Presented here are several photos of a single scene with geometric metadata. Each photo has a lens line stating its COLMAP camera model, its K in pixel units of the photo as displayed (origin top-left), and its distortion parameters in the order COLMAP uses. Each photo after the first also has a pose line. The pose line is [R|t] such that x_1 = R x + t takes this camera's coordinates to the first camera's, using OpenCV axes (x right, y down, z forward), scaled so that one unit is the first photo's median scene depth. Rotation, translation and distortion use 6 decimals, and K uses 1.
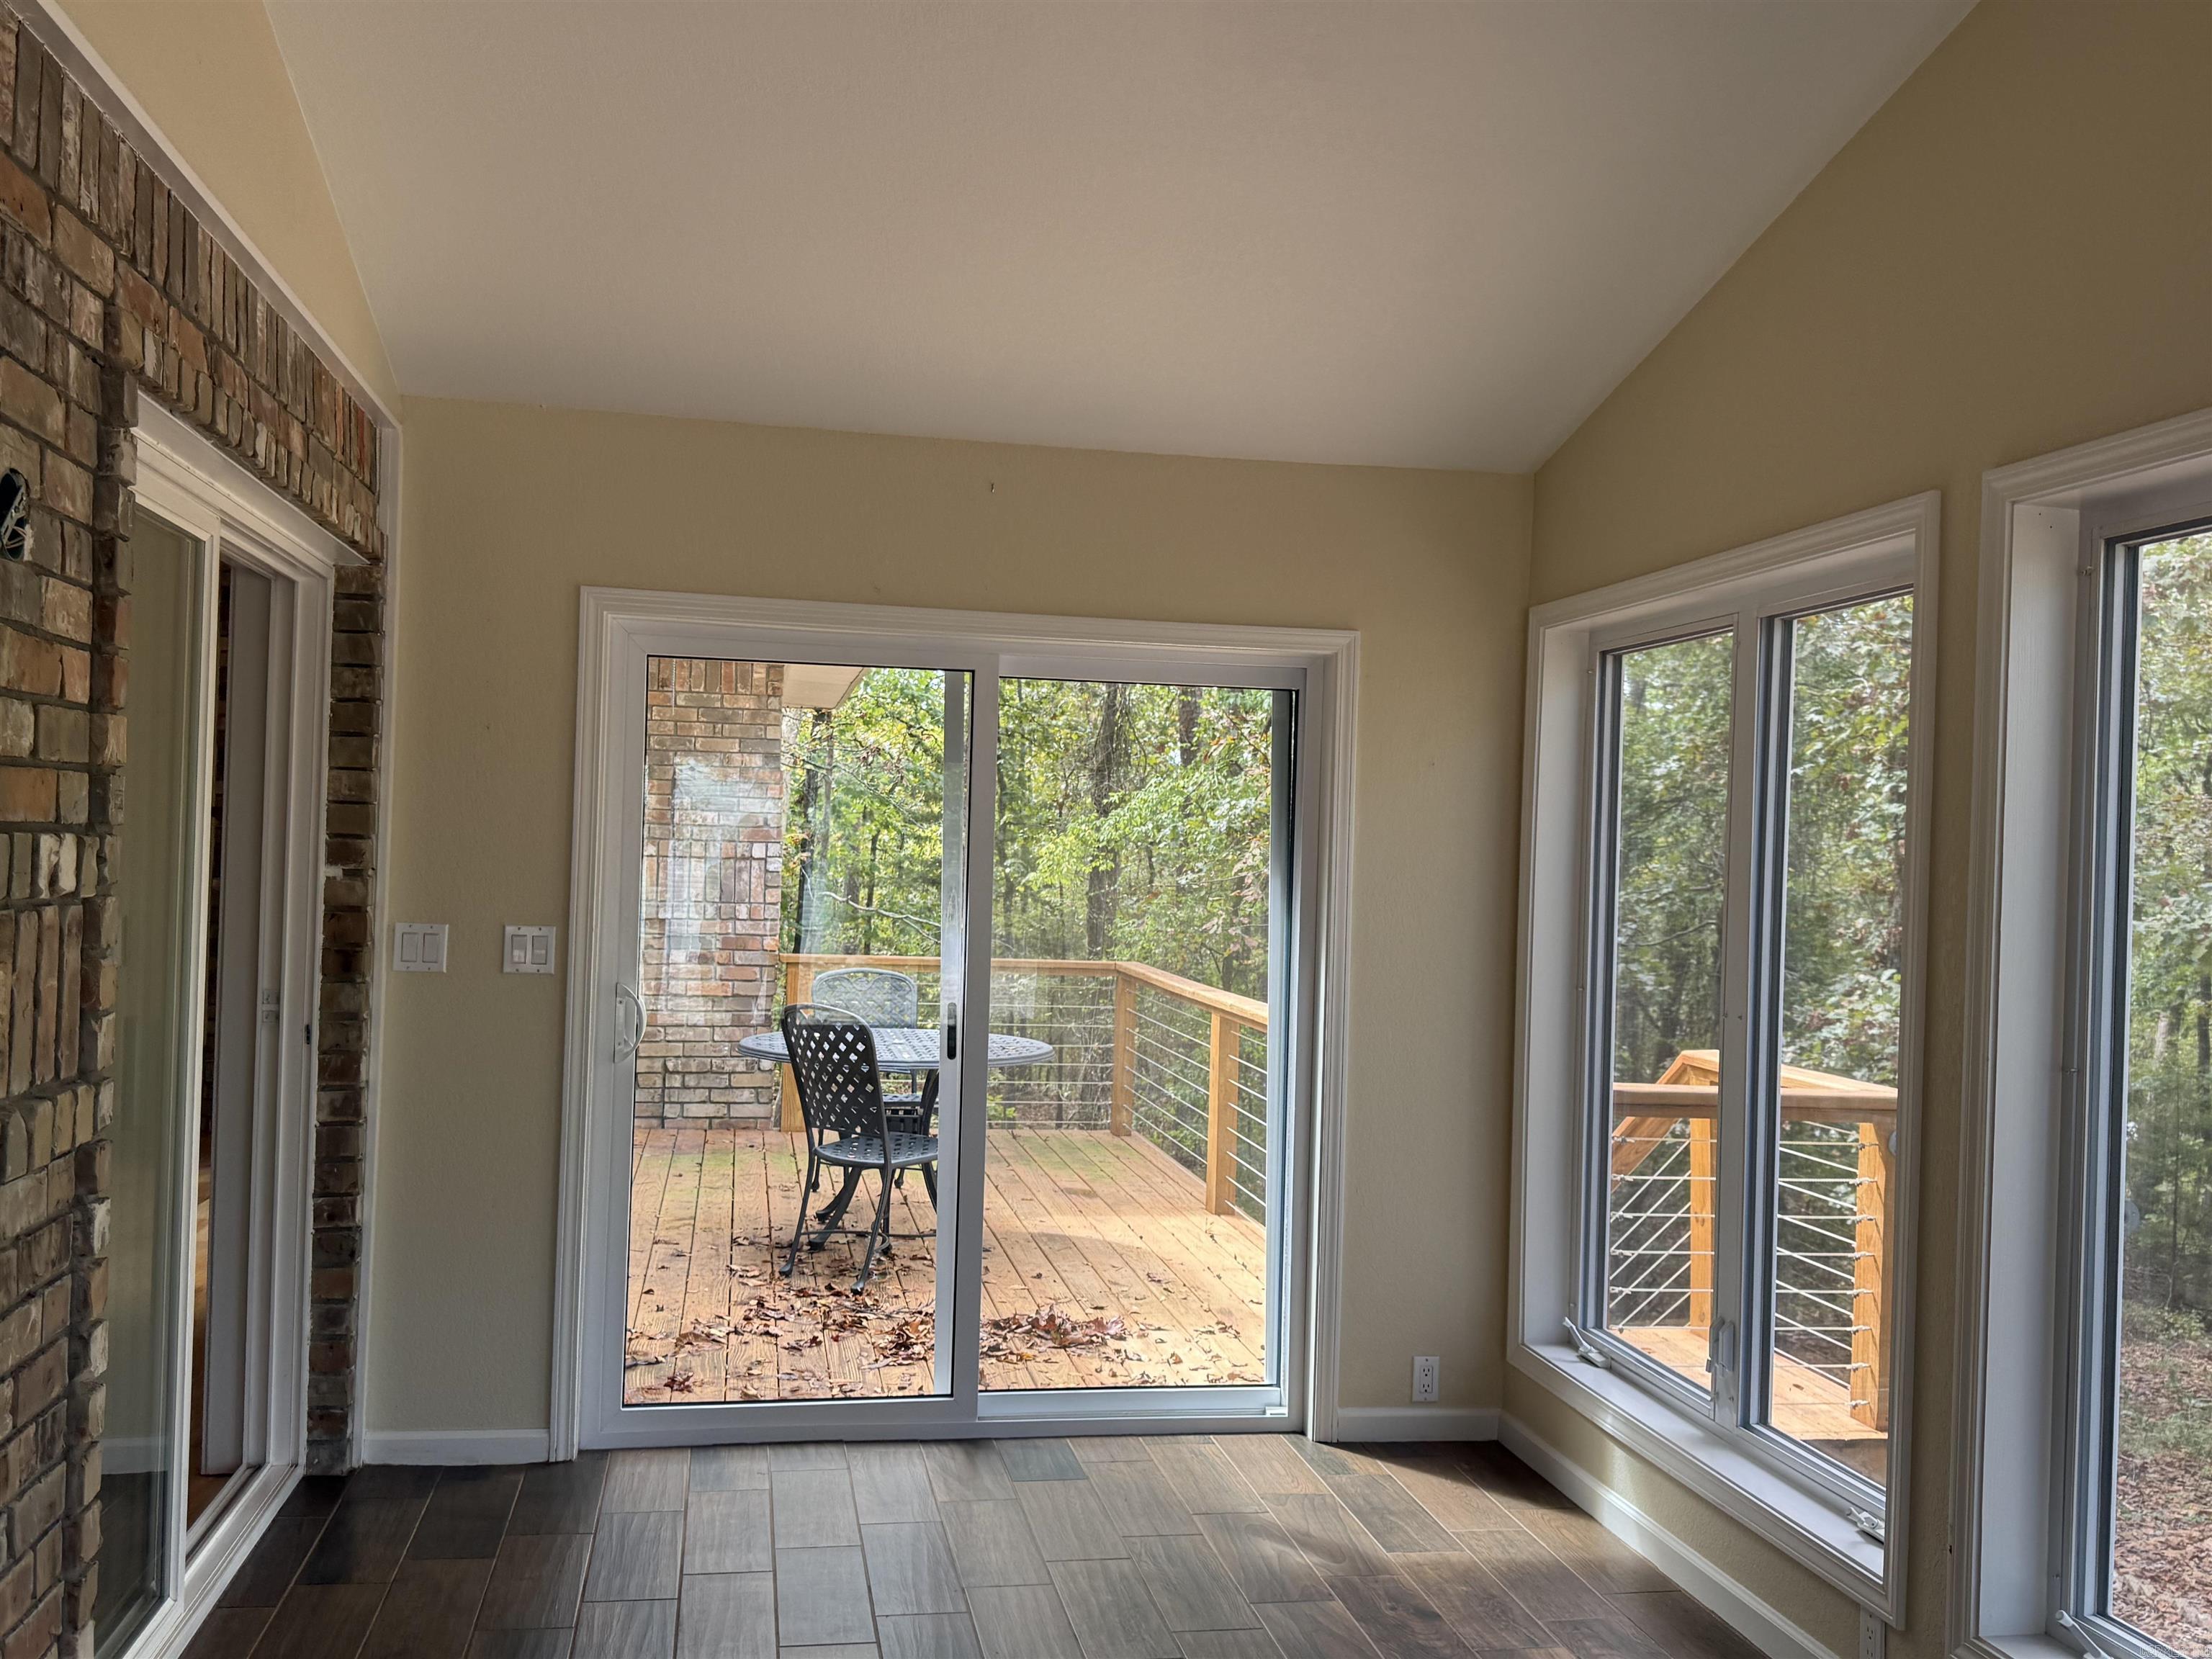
lens RADIAL K [[1970.3, 0, 1112.5], [0, 1970.3, 837.0], [0, 0, 1]] dist [0.140554, 0.002895]
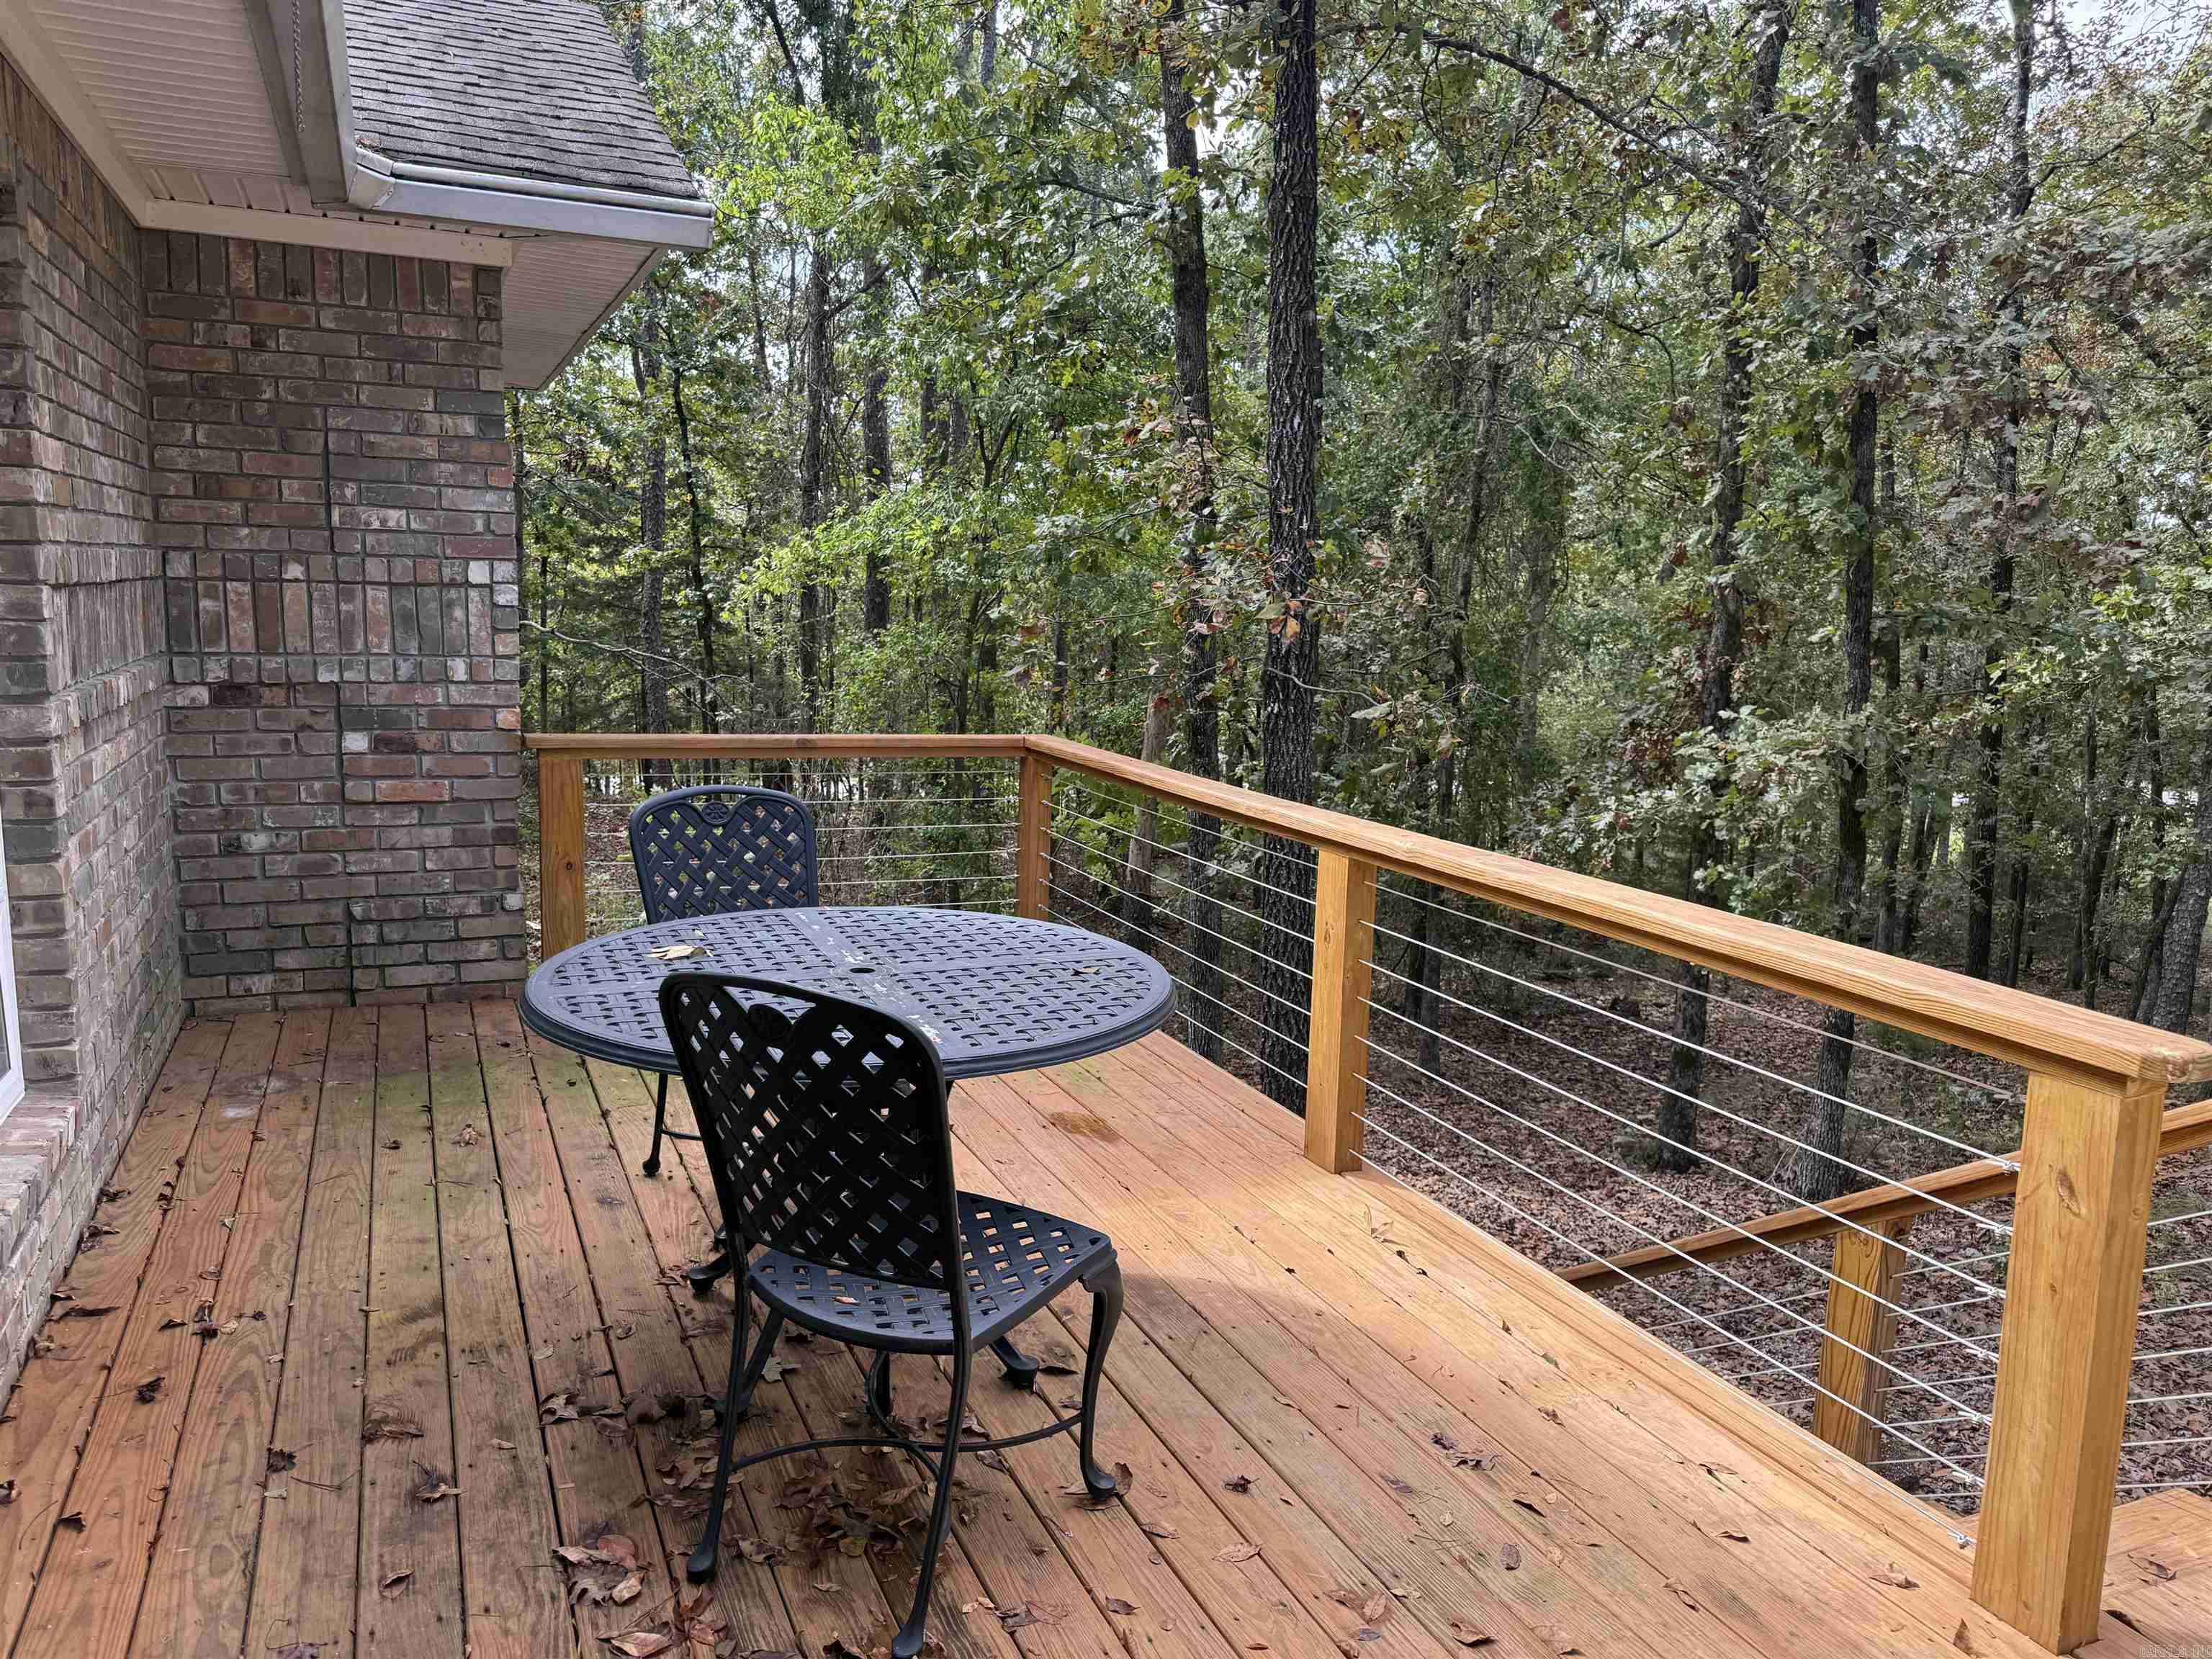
lens RADIAL K [[1574.9, 0, 1101.7], [0, 1574.9, 835.8], [0, 0, 1]] dist [0.064345, -0.070529]
pose [[0.973963, -0.034816, 0.224019, -0.101781], [-0.003669, 0.985587, 0.169127, 0.003007], [-0.226679, -0.165545, 0.959798, 0.452699]]
